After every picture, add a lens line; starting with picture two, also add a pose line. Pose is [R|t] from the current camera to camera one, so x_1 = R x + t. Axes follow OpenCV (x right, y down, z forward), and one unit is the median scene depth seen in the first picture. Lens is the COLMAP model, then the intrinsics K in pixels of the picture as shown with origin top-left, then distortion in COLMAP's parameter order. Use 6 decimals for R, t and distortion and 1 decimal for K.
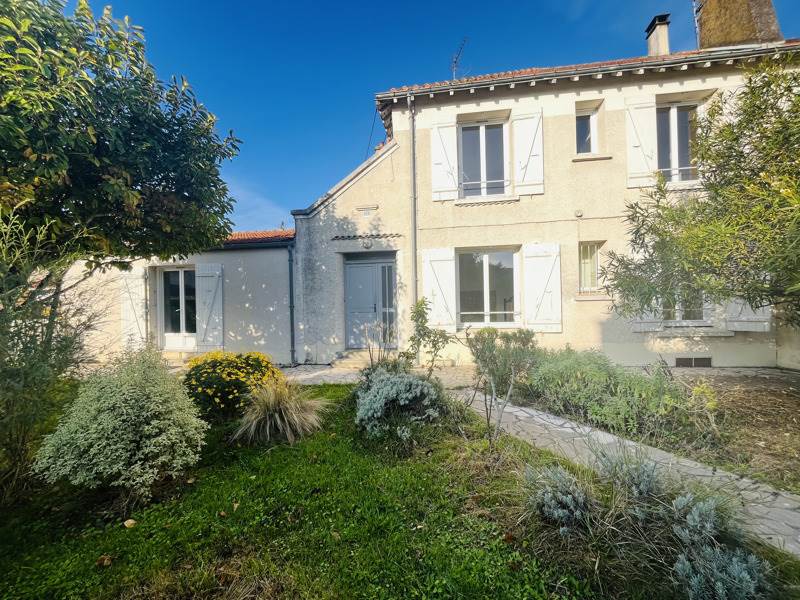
lens RADIAL K [[322.5, 0, 398.1], [0, 322.5, 304.2], [0, 0, 1]] dist [-0.001418, -0.000218]
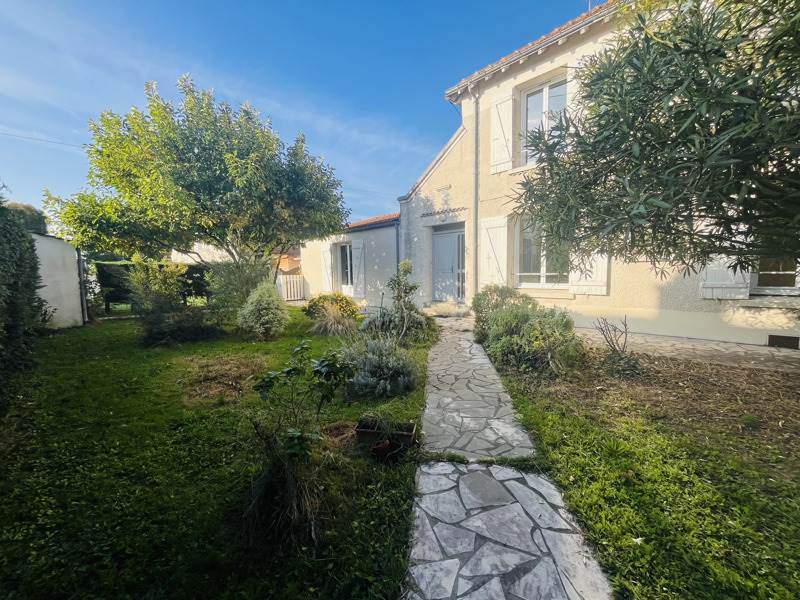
lens RADIAL K [[322.5, 0, 398.1], [0, 322.5, 304.2], [0, 0, 1]] dist [-0.001418, -0.000218]
pose [[0.798242, 0.068008, -0.598486, 0.538330], [-0.002224, 0.993932, 0.109978, 0.009212], [0.602333, -0.086458, 0.793549, -0.130838]]
